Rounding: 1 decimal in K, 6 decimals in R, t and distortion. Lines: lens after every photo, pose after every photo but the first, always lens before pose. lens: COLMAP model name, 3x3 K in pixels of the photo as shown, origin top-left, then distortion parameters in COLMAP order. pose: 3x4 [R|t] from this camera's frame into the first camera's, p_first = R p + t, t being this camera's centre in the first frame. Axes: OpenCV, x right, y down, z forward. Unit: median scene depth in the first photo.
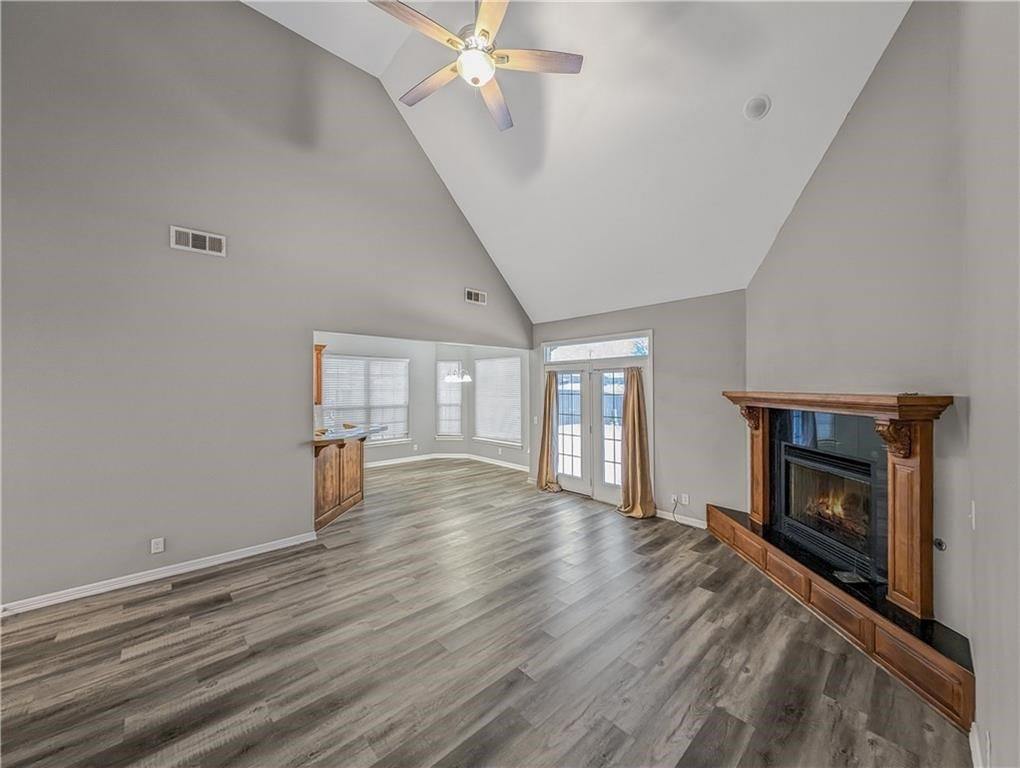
lens RADIAL K [[385.5, 0, 511.0], [0, 385.5, 385.5], [0, 0, 1]] dist [-0.000583, -0.000034]
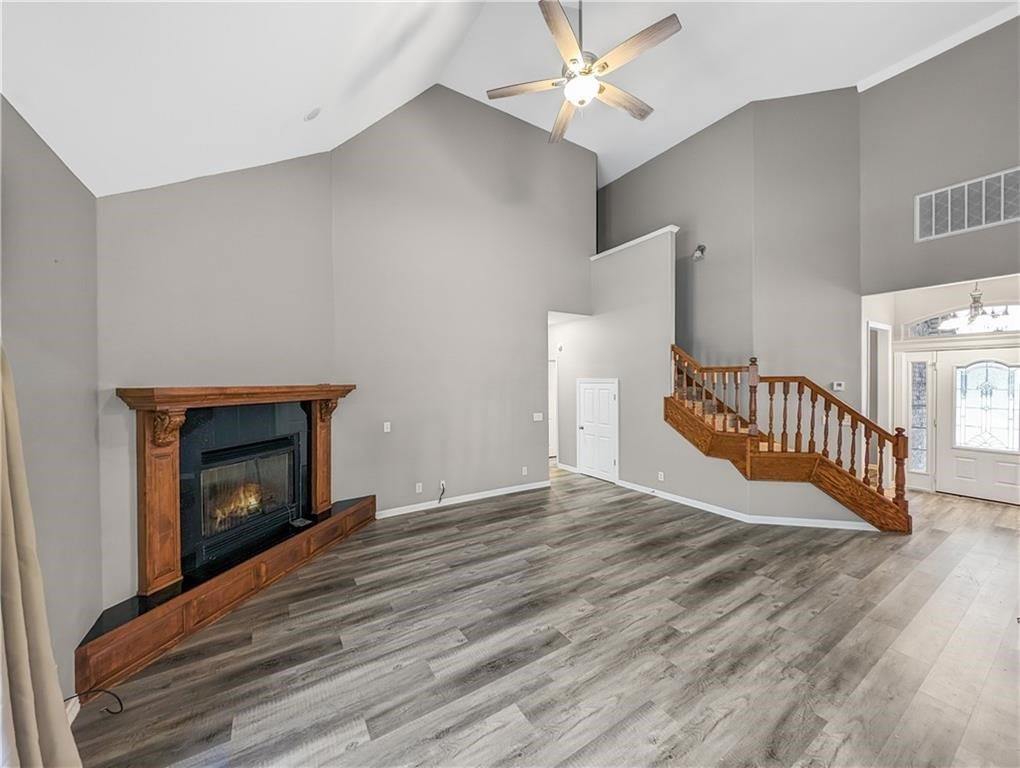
lens RADIAL K [[385.5, 0, 509.3], [0, 385.5, 383.7], [0, 0, 1]] dist [-0.000583, -0.000034]
pose [[-0.983439, 0.007475, 0.181084, -0.084173], [0.008580, 0.999949, 0.005316, 0.013859], [-0.181036, 0.006781, -0.983453, 2.208728]]
